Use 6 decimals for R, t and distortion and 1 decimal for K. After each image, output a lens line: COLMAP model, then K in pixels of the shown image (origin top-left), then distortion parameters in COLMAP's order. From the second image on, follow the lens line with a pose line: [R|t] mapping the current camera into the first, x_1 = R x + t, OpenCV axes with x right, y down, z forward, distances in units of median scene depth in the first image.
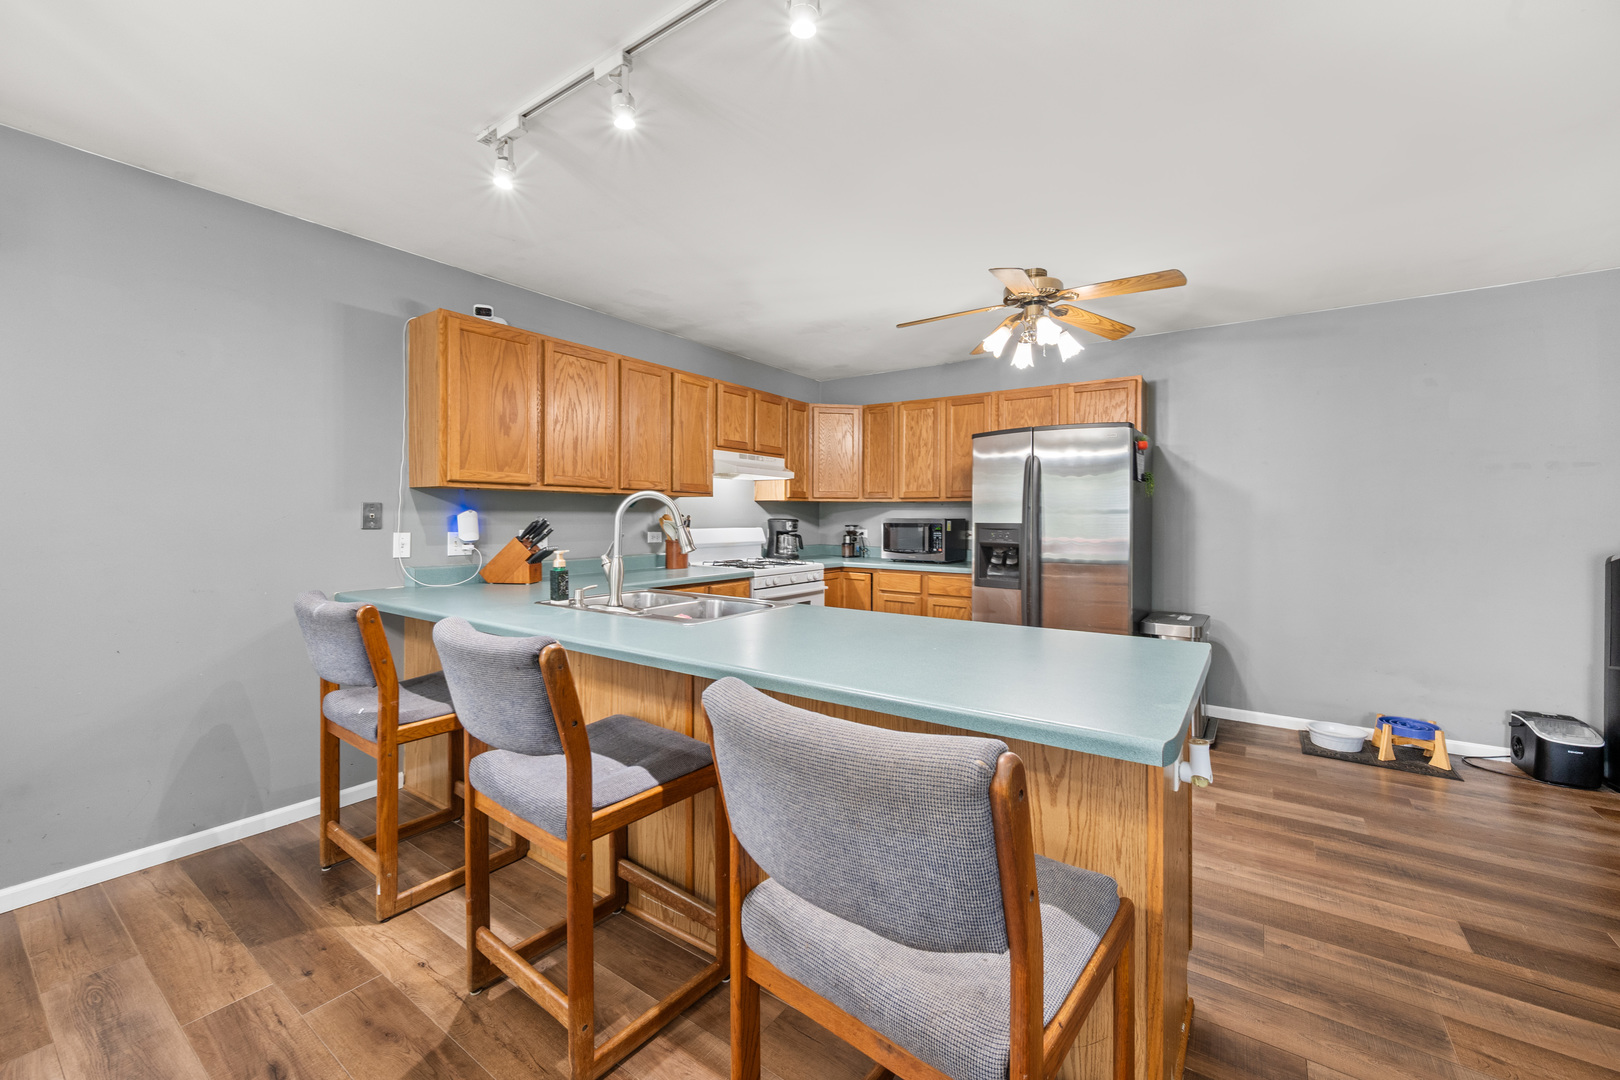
lens RADIAL K [[638.4, 0, 833.0], [0, 638.4, 516.7], [0, 0, 1]] dist [-0.002876, 0.000088]
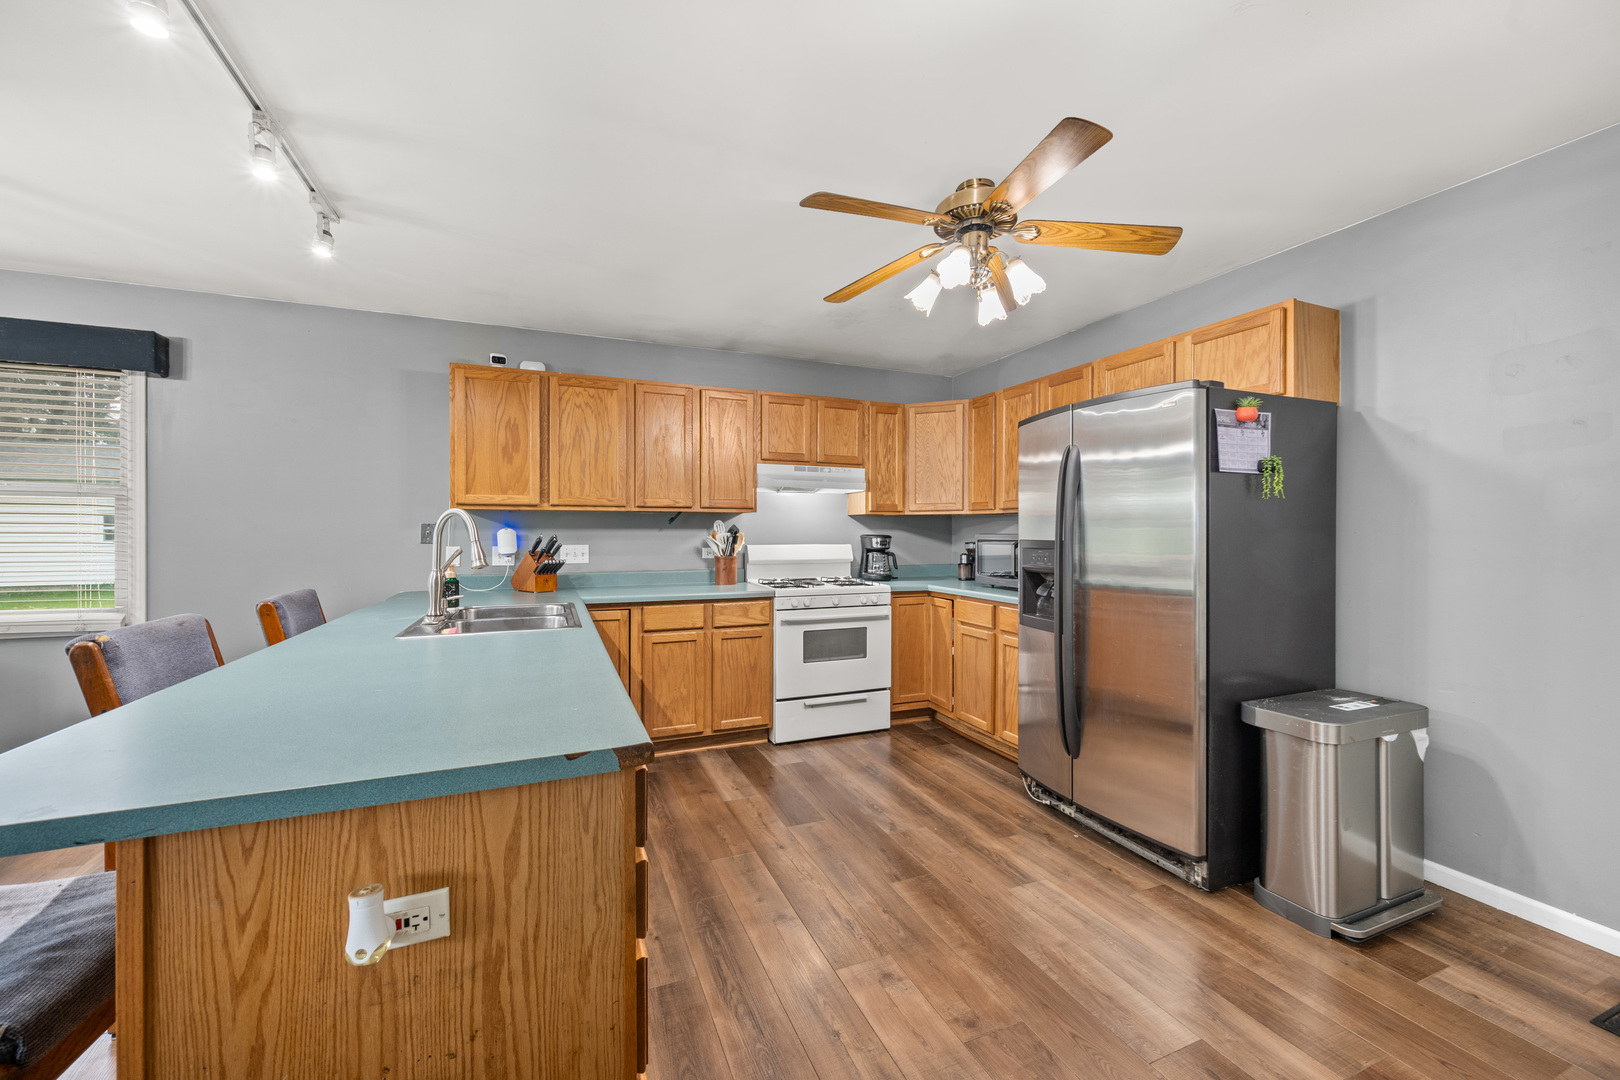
lens RADIAL K [[638.4, 0, 812.3], [0, 638.4, 536.2], [0, 0, 1]] dist [-0.002876, 0.000088]
pose [[0.839706, -0.000279, -0.543041, 0.397498], [0.003094, 0.999986, 0.004271, 0.001384], [0.543032, -0.005266, 0.839695, 0.222869]]
